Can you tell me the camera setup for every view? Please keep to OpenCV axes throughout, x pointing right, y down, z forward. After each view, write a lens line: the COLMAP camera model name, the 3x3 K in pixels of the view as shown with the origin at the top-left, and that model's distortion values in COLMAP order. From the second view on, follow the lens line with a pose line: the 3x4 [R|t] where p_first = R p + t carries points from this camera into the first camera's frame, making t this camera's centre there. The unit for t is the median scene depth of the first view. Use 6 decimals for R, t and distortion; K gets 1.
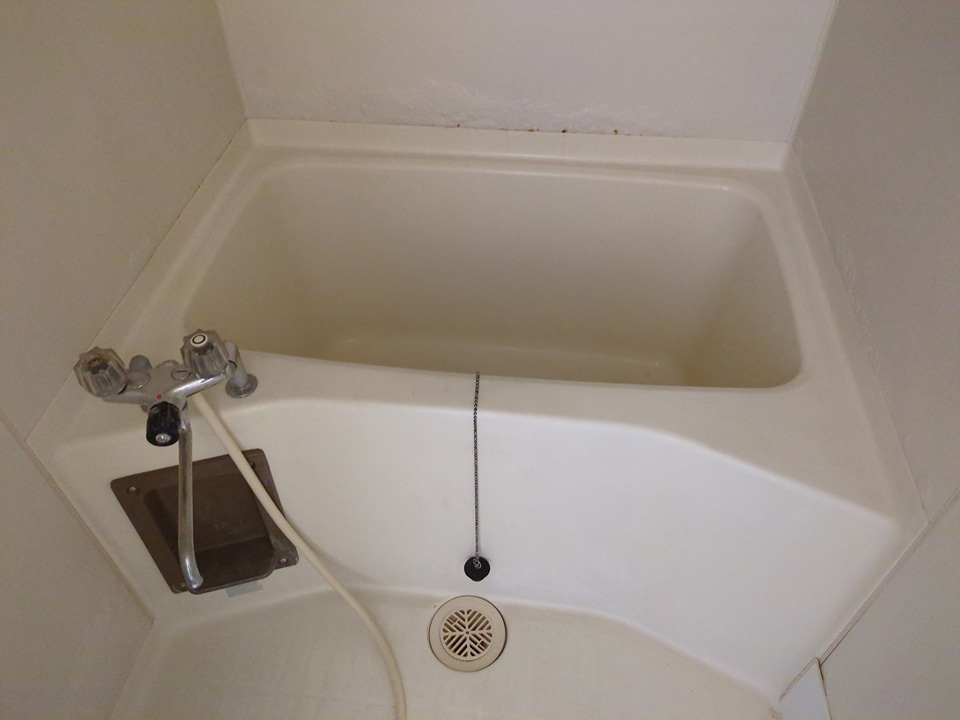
lens RADIAL K [[724.6, 0, 475.9], [0, 724.6, 358.1], [0, 0, 1]] dist [0.014559, 0.000157]
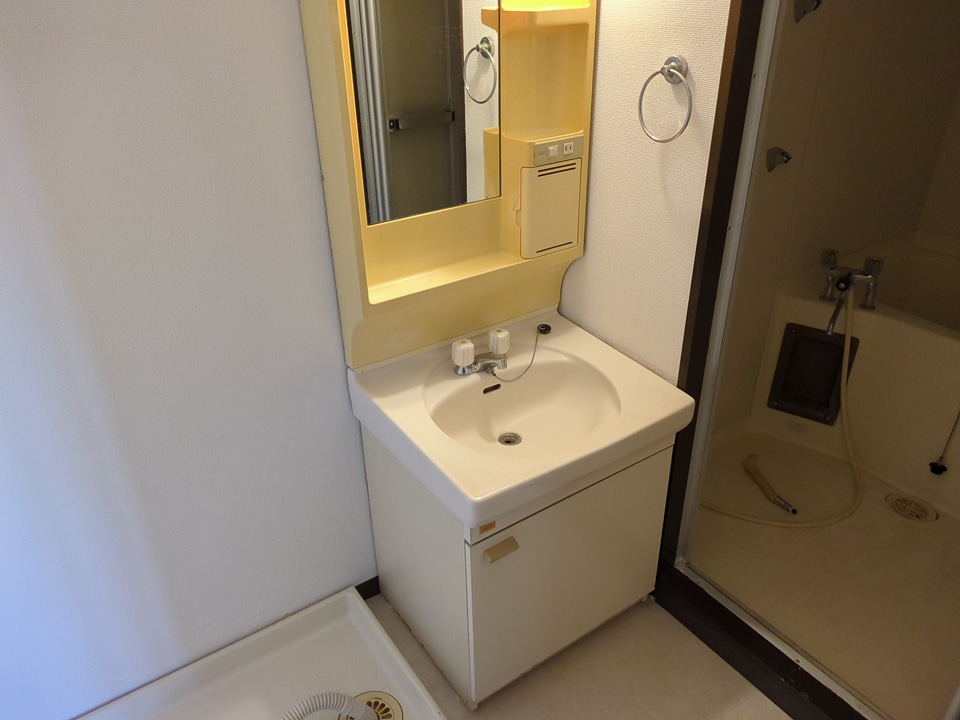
lens RADIAL K [[724.6, 0, 475.9], [0, 724.6, 358.1], [0, 0, 1]] dist [0.014559, 0.000157]
pose [[0.660458, 0.373511, -0.651371, 0.308257], [-0.525131, 0.849823, -0.045150, 0.727411], [0.536686, 0.371875, 0.757415, -0.993352]]
